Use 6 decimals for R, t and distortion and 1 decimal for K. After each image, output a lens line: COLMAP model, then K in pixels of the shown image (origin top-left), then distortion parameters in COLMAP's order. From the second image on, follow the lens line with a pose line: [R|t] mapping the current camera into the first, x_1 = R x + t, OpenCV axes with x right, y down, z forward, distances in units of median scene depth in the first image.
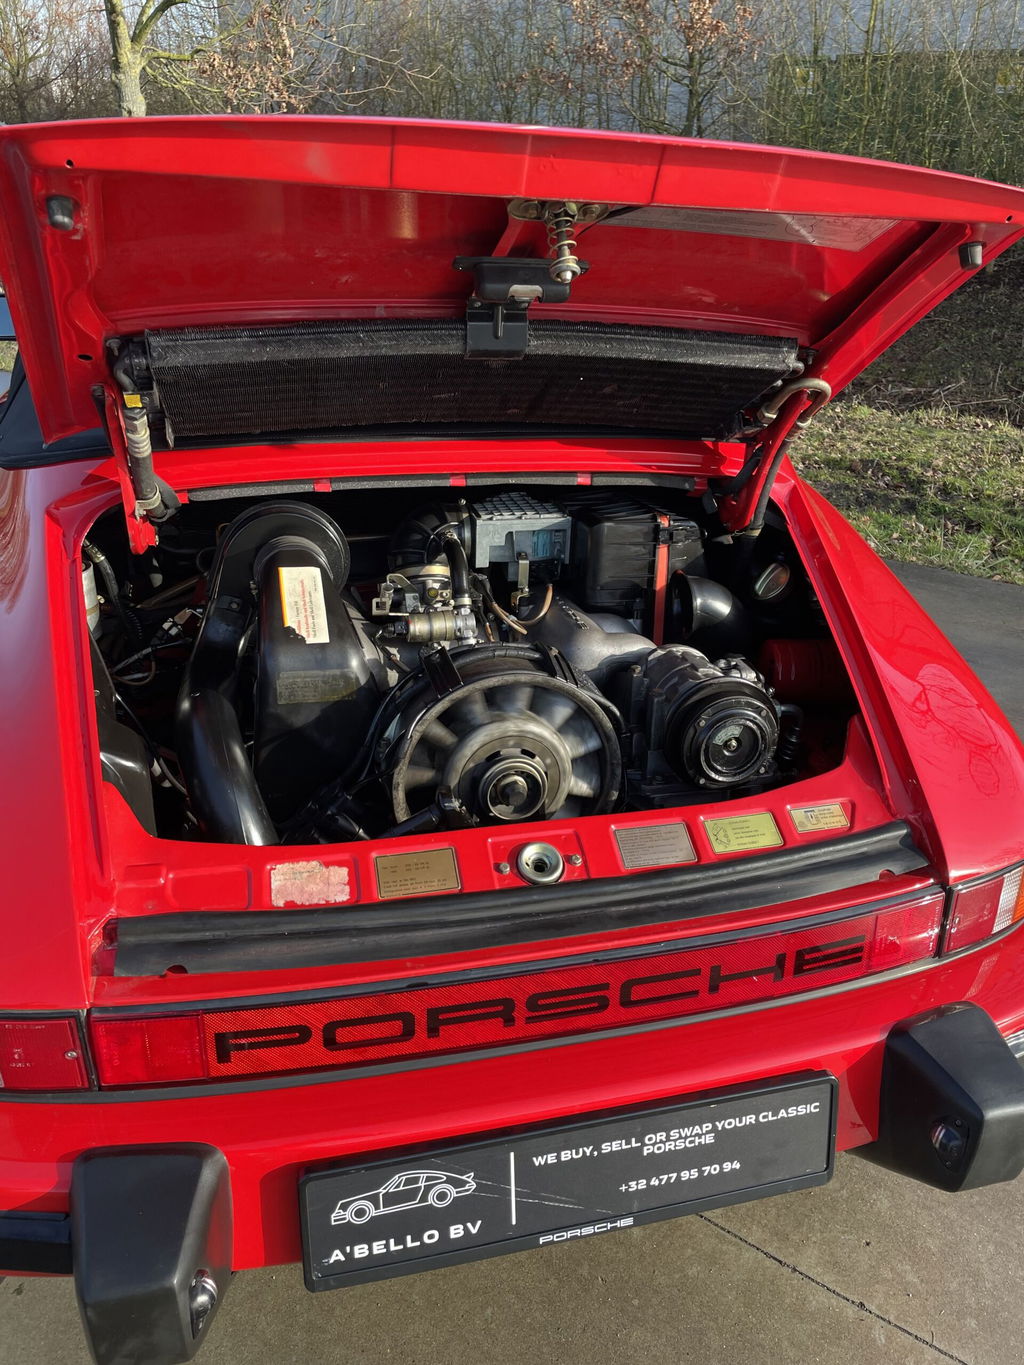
lens RADIAL K [[1039.3, 0, 512.4], [0, 1039.3, 686.6], [0, 0, 1]] dist [0.068850, -0.083382]
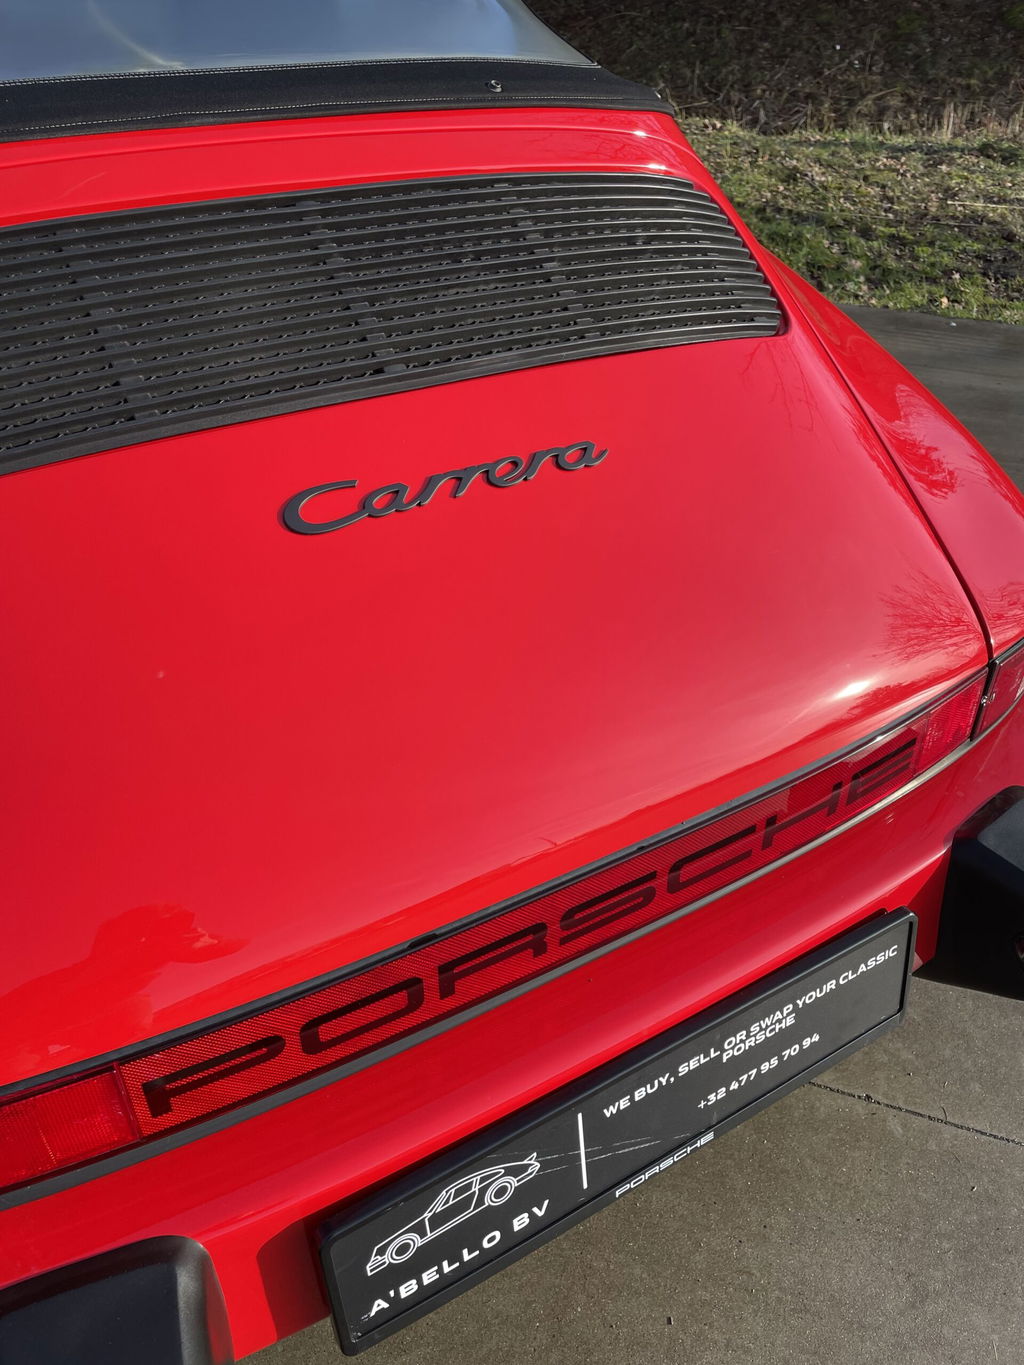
lens RADIAL K [[1039.3, 0, 510.1], [0, 1039.3, 695.5], [0, 0, 1]] dist [0.068850, -0.083382]
pose [[0.959033, -0.179892, 0.218850, -0.153942], [0.126528, 0.963174, 0.237249, -0.030708], [-0.253470, -0.199839, 0.946476, 0.345830]]
